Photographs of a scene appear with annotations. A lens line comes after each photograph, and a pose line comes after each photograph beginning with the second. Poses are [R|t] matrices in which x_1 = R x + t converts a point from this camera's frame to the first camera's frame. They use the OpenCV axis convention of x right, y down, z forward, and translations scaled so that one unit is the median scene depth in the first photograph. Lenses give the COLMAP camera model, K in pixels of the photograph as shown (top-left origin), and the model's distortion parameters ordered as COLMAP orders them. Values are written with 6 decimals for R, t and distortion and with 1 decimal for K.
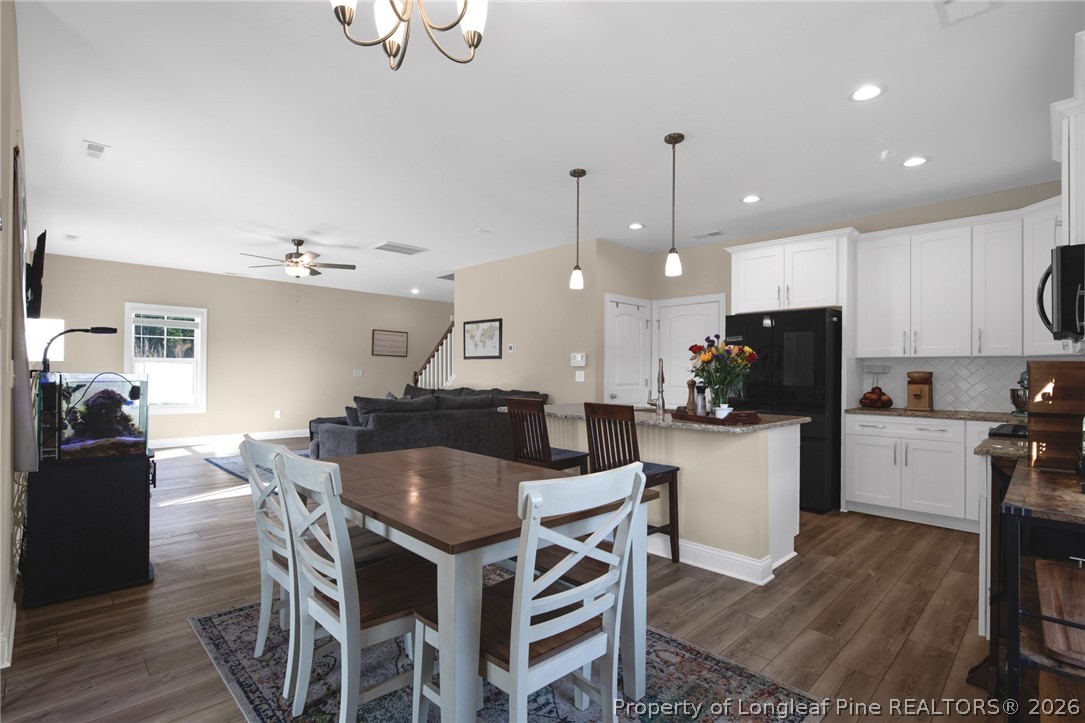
lens RADIAL K [[511.5, 0, 548.4], [0, 511.5, 364.1], [0, 0, 1]] dist [-0.011648, 0.000538]
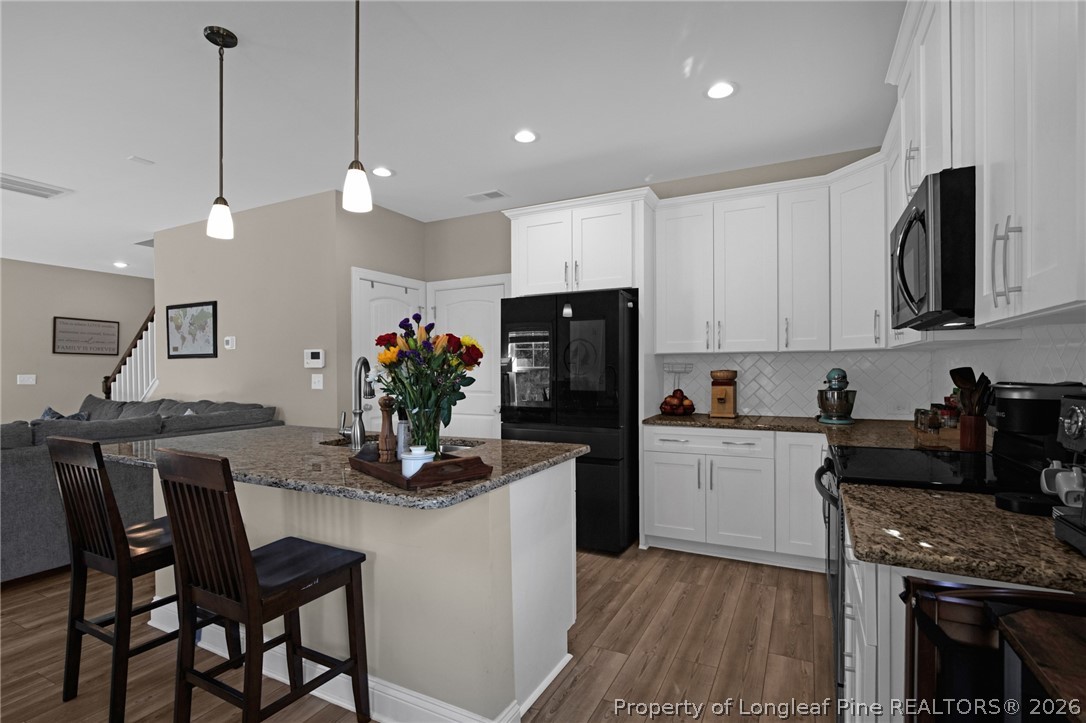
lens RADIAL K [[511.9, 0, 541.2], [0, 511.9, 363.7], [0, 0, 1]] dist [-0.011648, 0.000538]
pose [[0.952490, -0.011985, 0.304334, 0.195010], [0.010027, 0.999918, 0.007996, -0.005501], [-0.304405, -0.004565, 0.952532, 0.298439]]
